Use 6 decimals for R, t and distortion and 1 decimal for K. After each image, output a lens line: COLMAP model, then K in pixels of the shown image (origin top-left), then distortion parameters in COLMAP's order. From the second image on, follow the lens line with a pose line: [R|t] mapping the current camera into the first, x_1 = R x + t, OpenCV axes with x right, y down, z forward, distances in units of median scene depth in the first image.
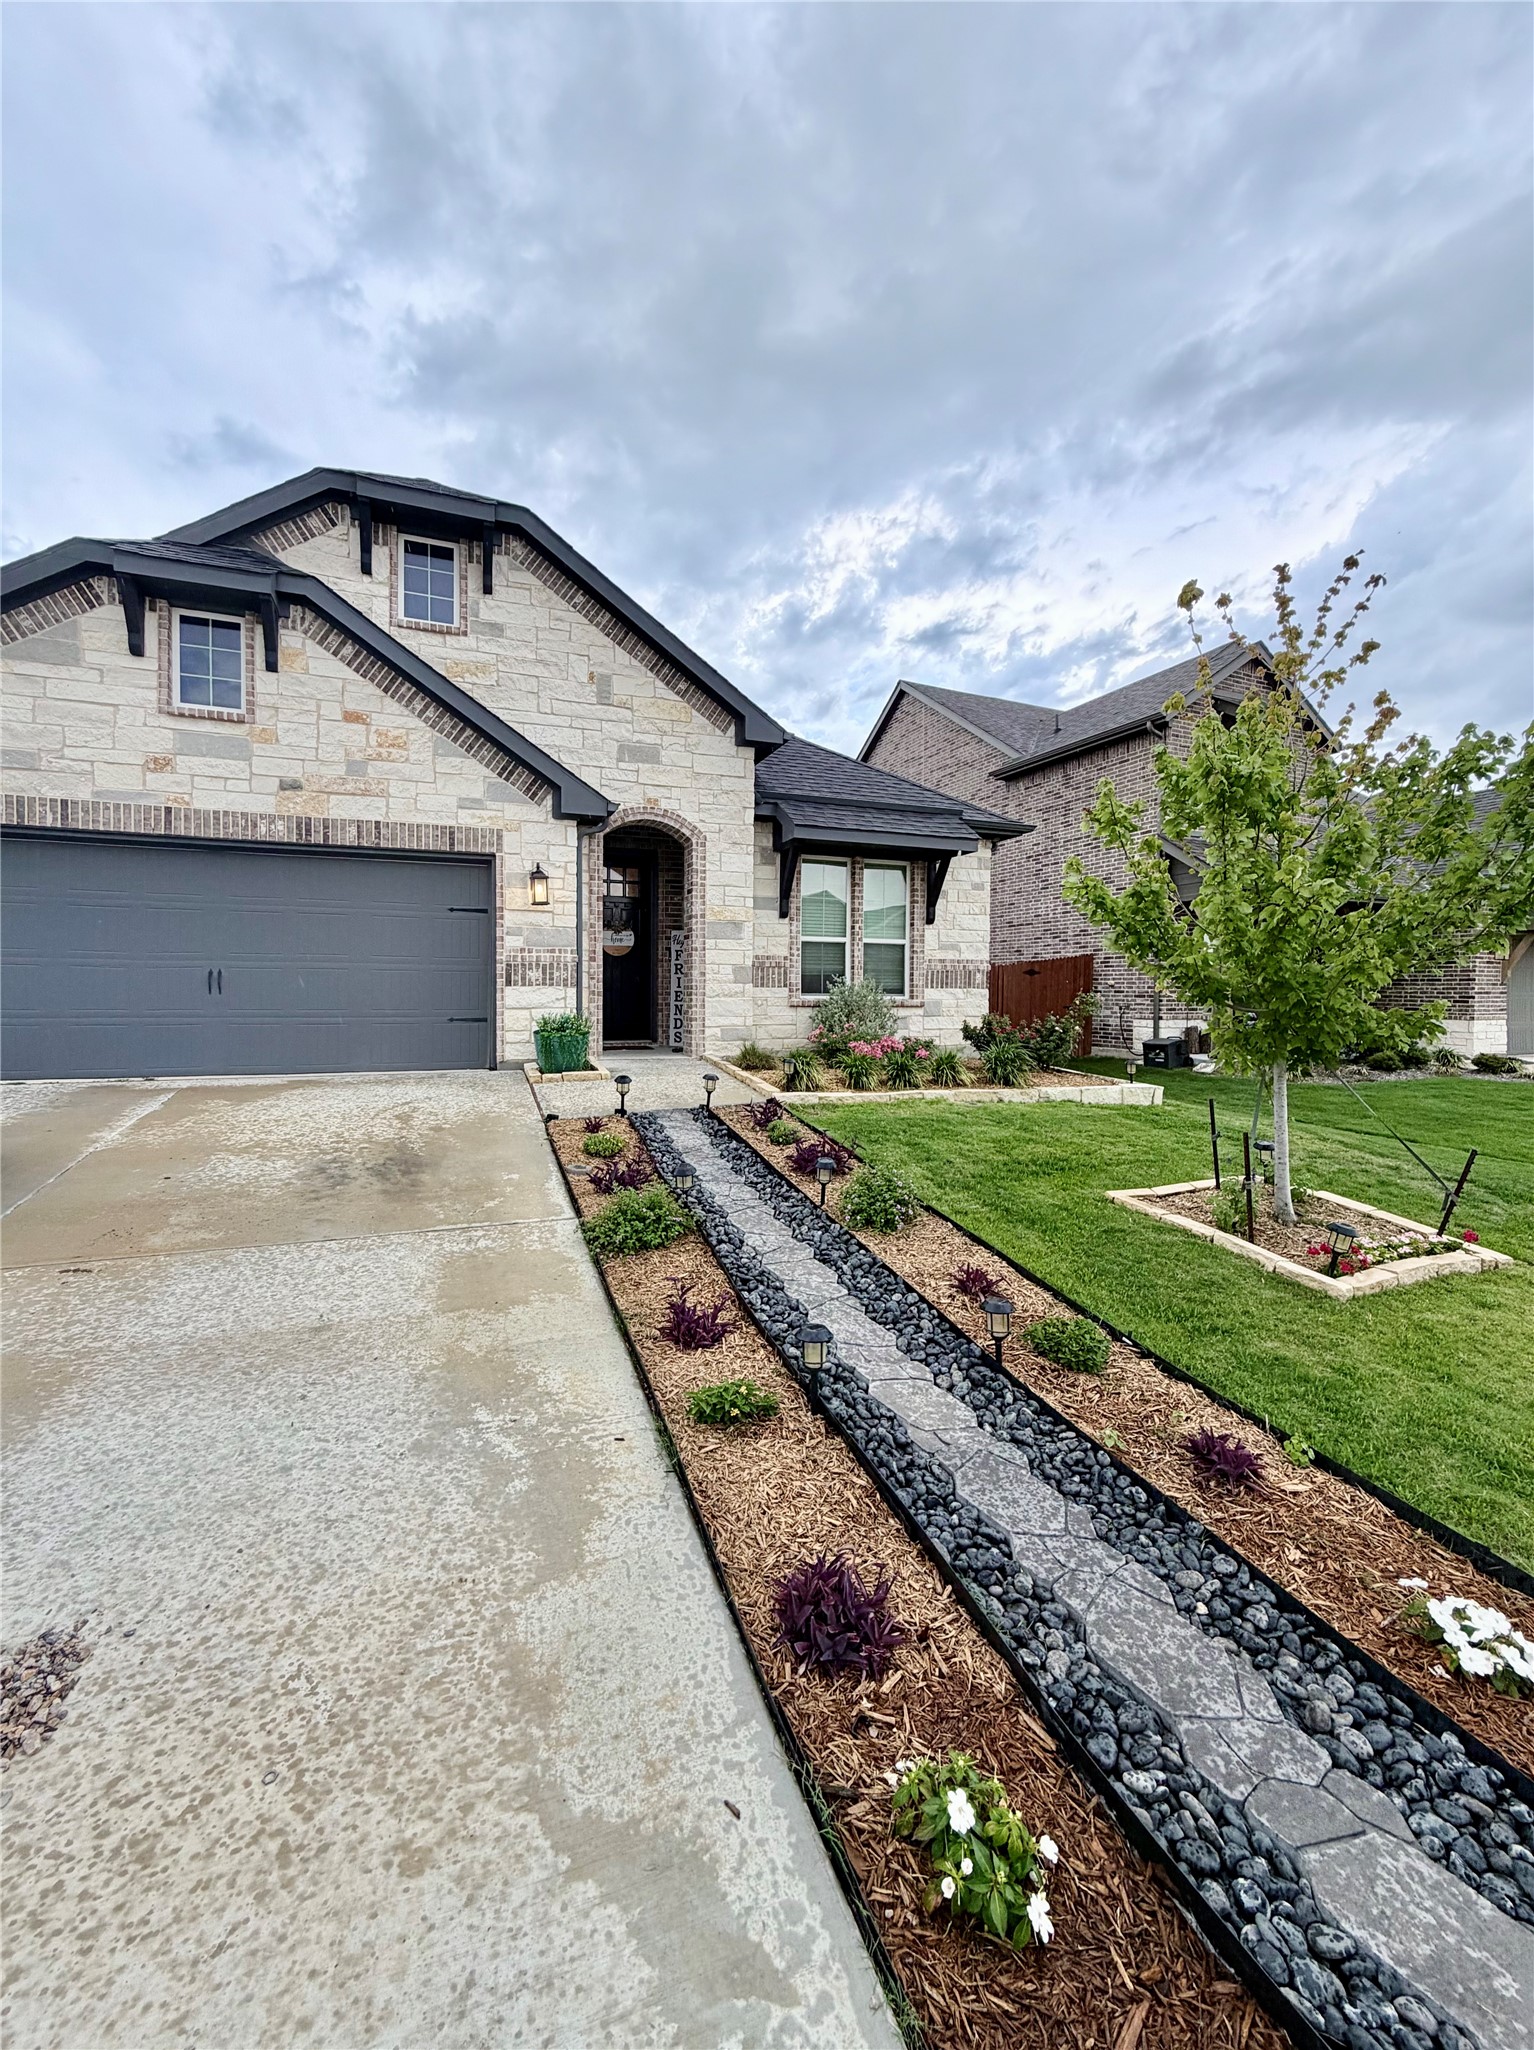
lens RADIAL K [[830.1, 0, 757.5], [0, 830.1, 1006.9], [0, 0, 1]] dist [-0.002099, 0.000004]
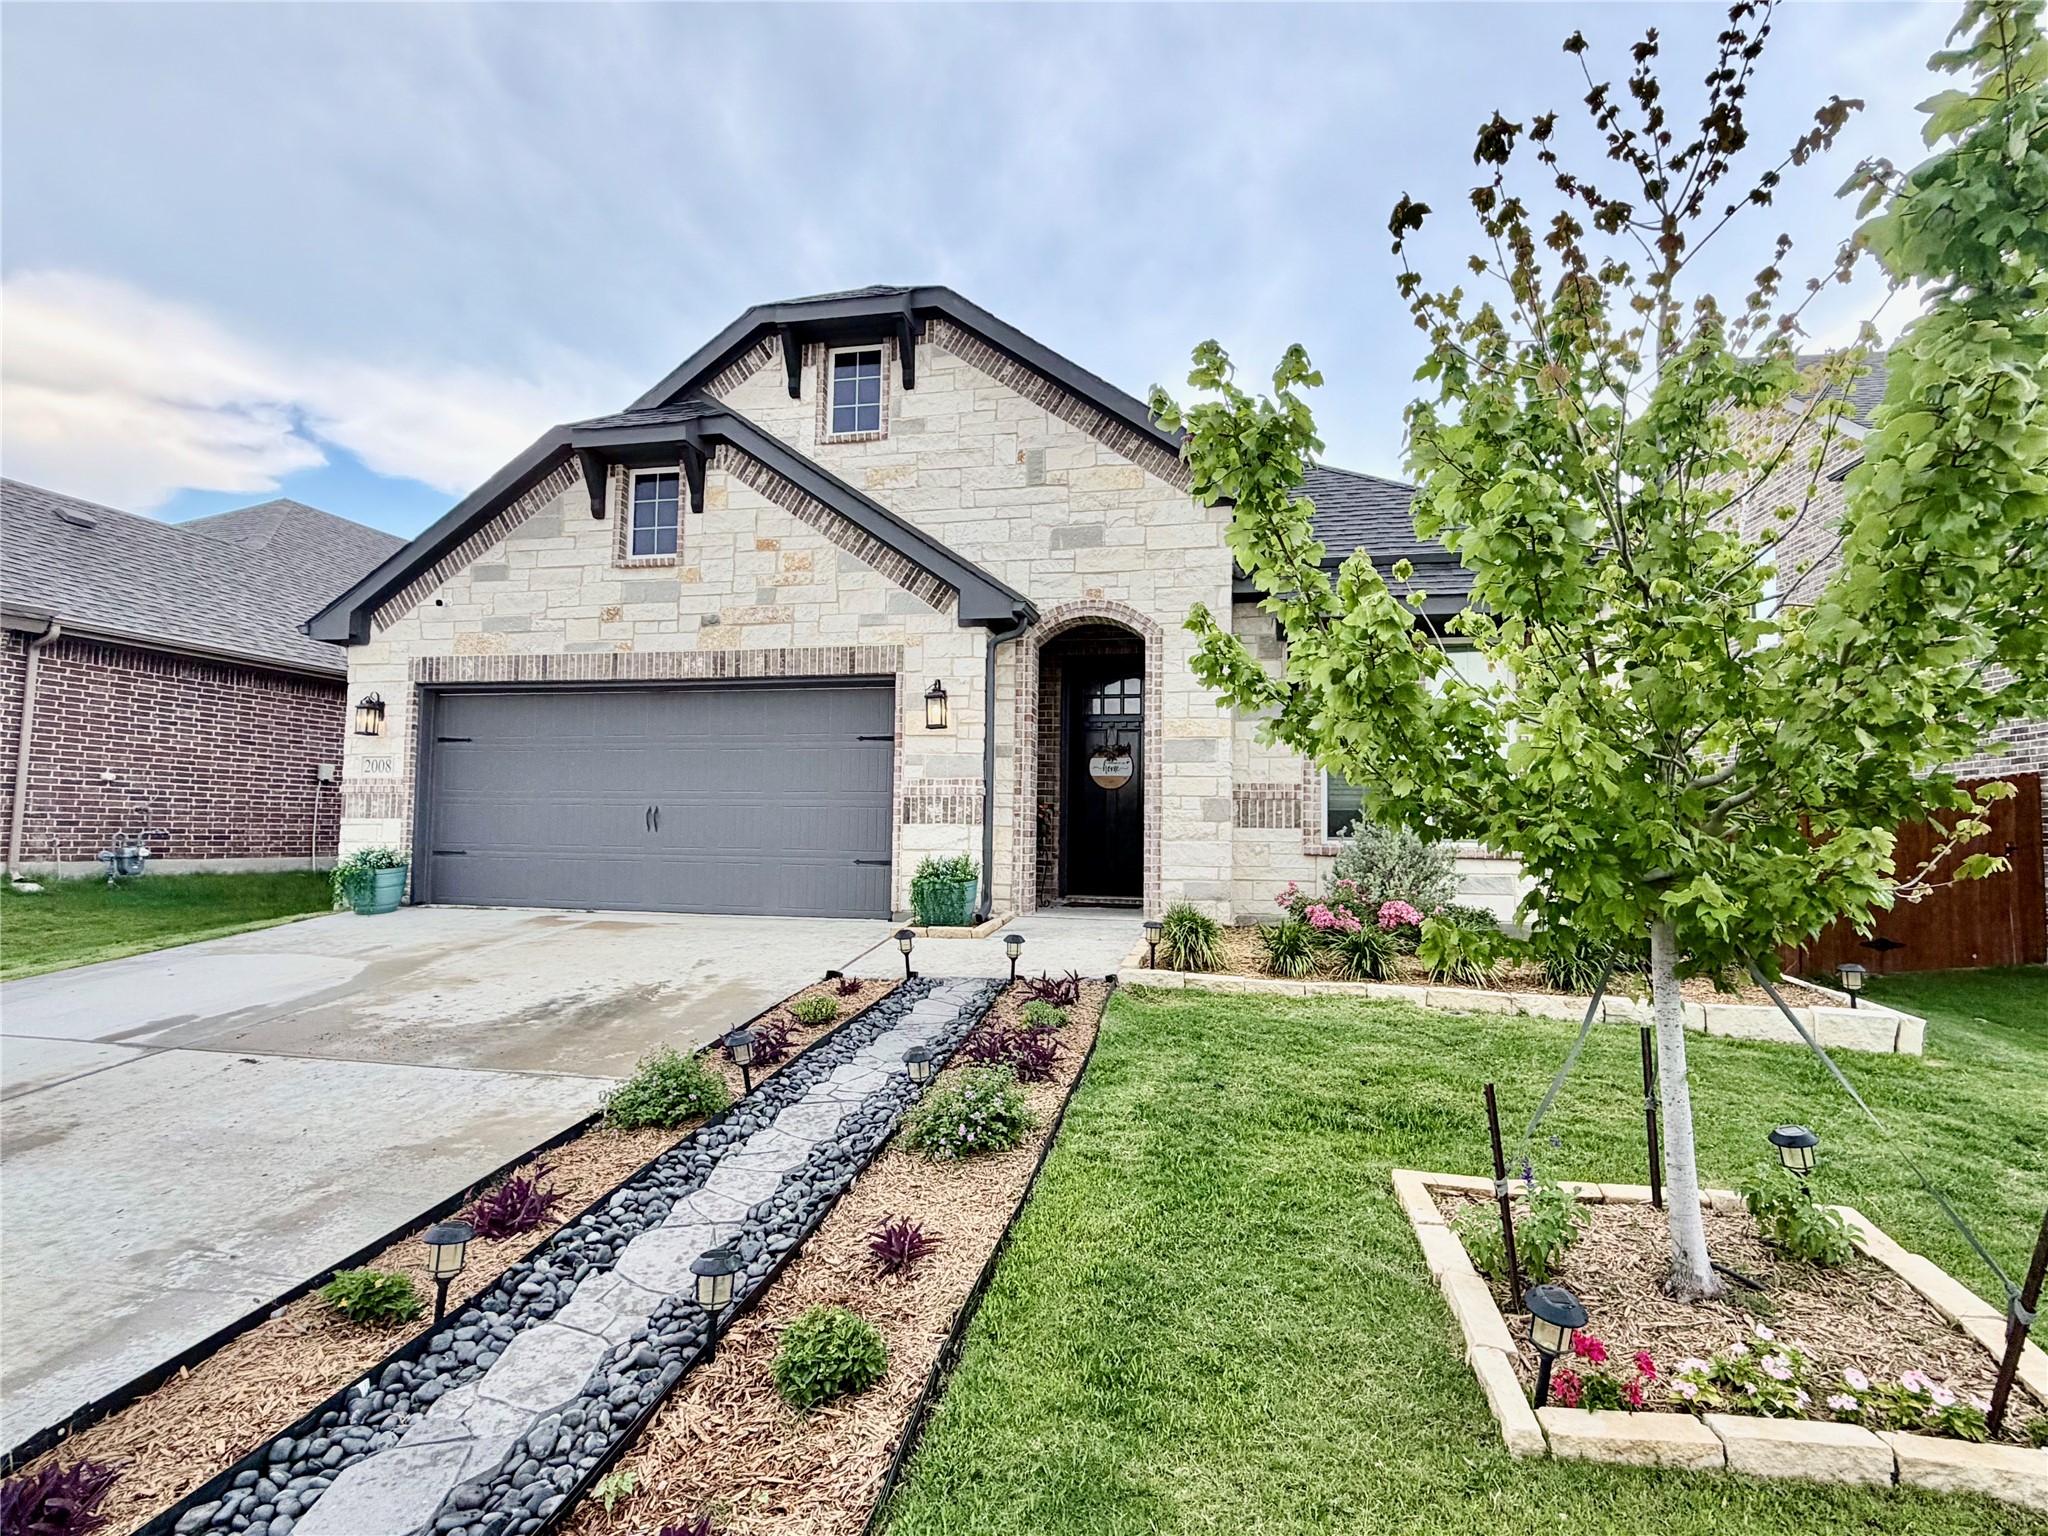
lens RADIAL K [[1045.1, 0, 1022.3], [0, 1045.1, 771.6], [0, 0, 1]] dist [0.001202, -0.000865]
pose [[0.842318, -0.027637, -0.538272, 0.399590], [-0.020443, 0.996328, -0.083145, 0.009023], [0.538593, 0.081039, 0.838660, 0.154428]]
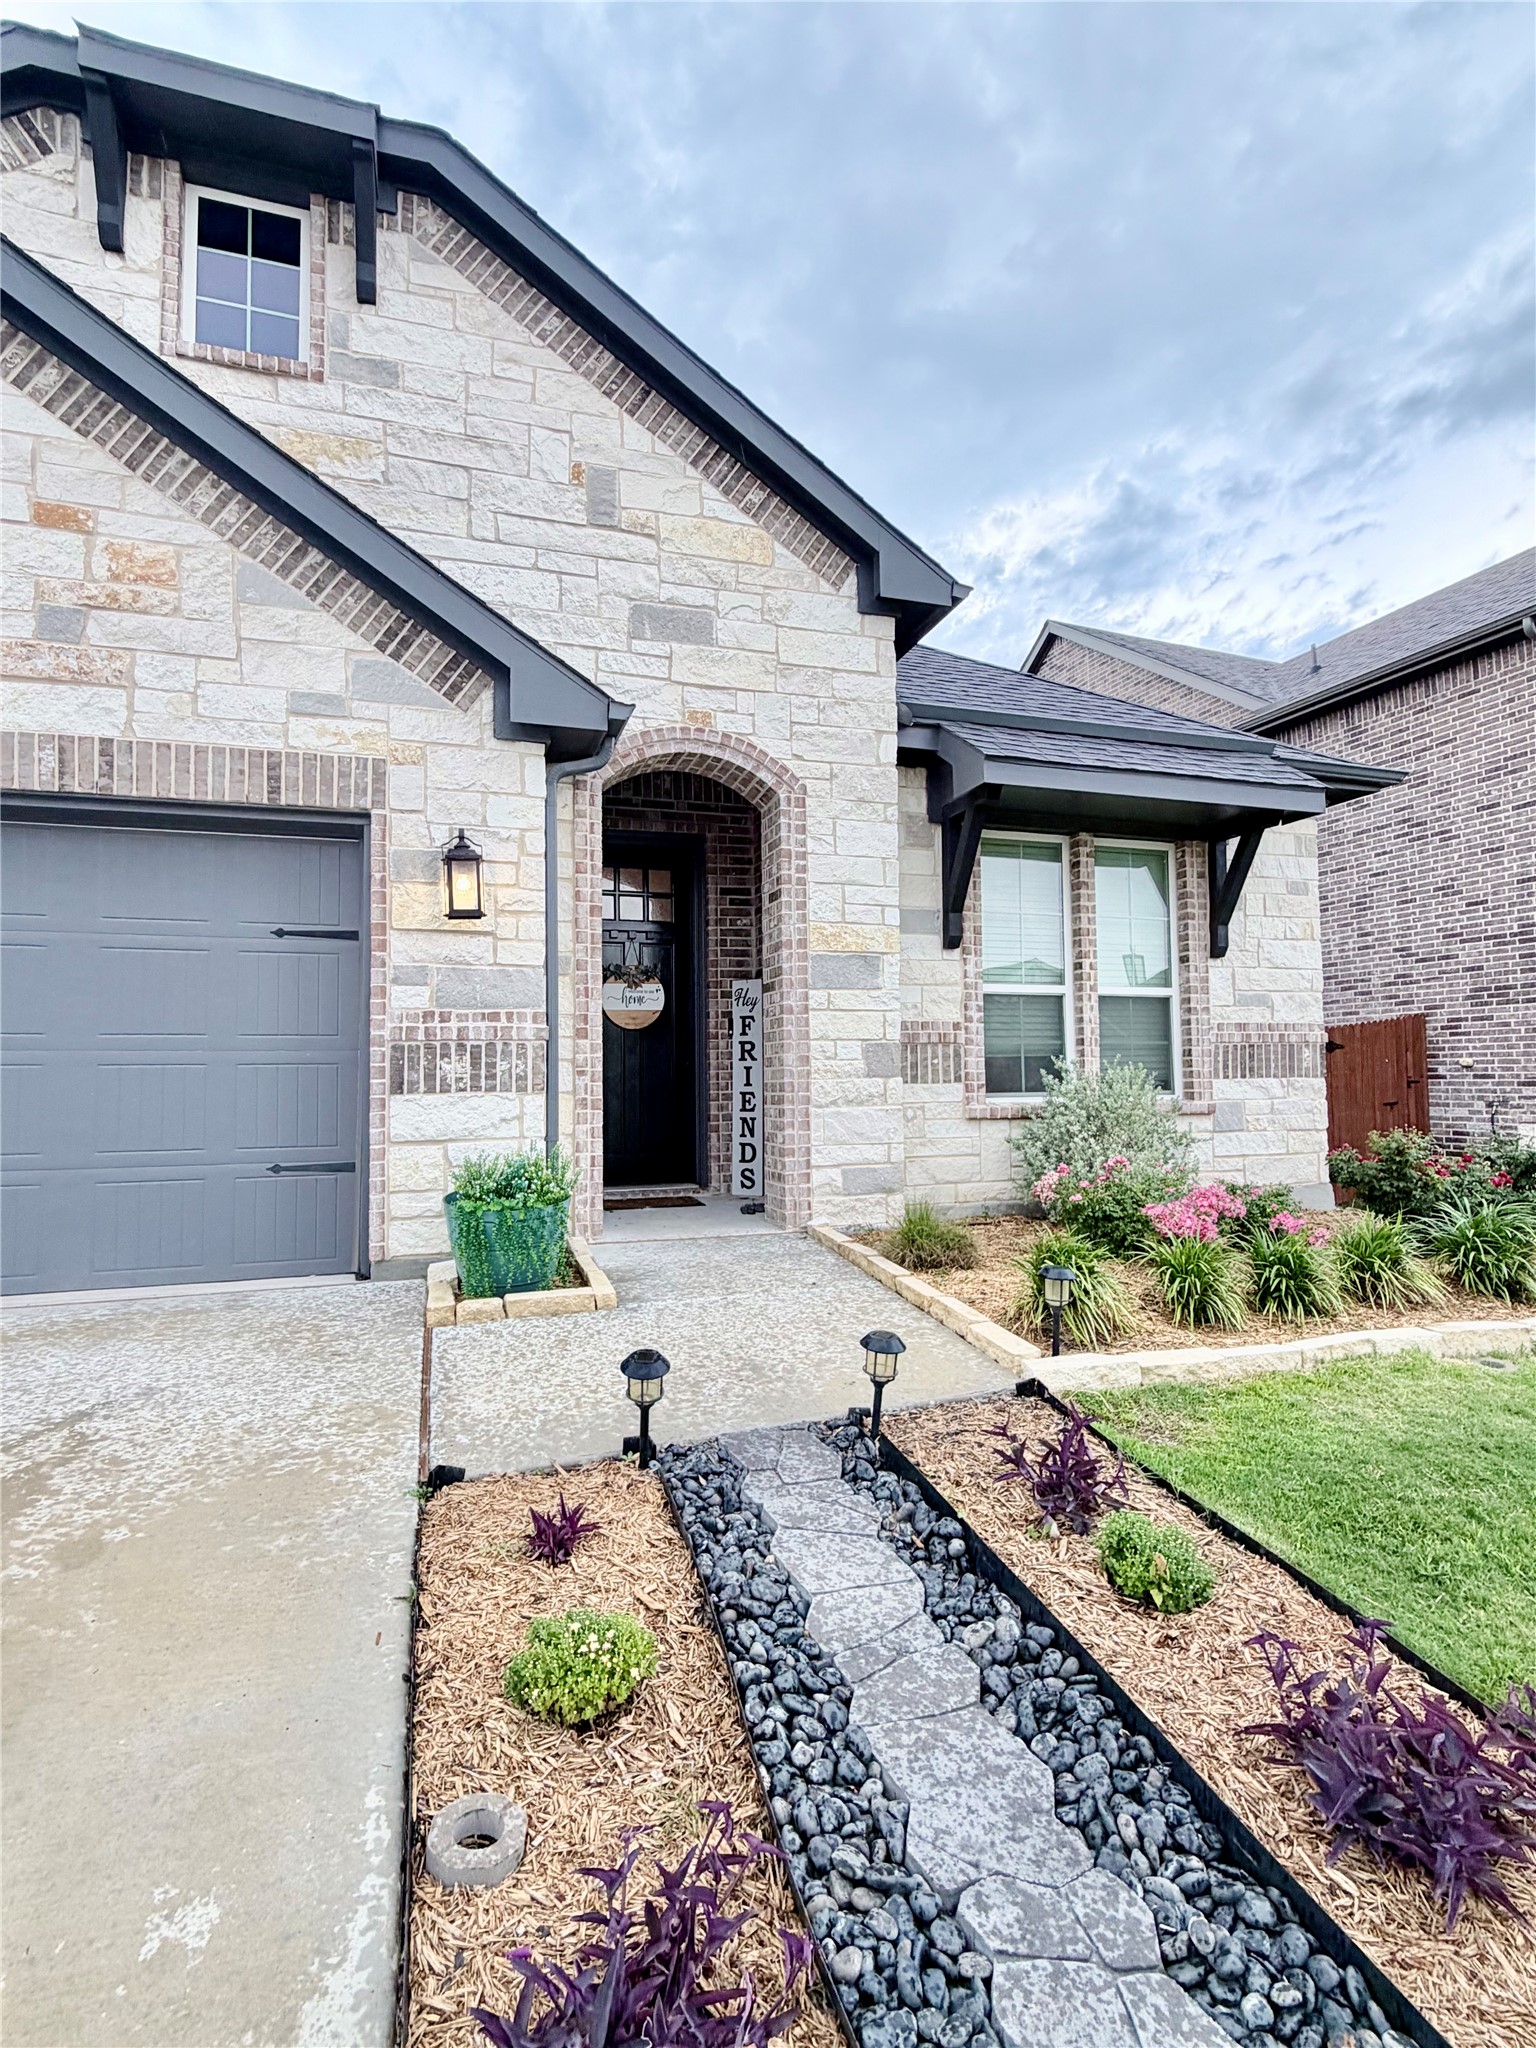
lens RADIAL K [[1026.4, 0, 768.0], [0, 1026.4, 1024.0], [0, 0, 1]] dist [0.000346, -0.000931]
pose [[0.998951, -0.020242, -0.041081, -0.072473], [0.017202, 0.997179, -0.073058, -0.019515], [0.042444, 0.072275, 0.996481, 0.452649]]
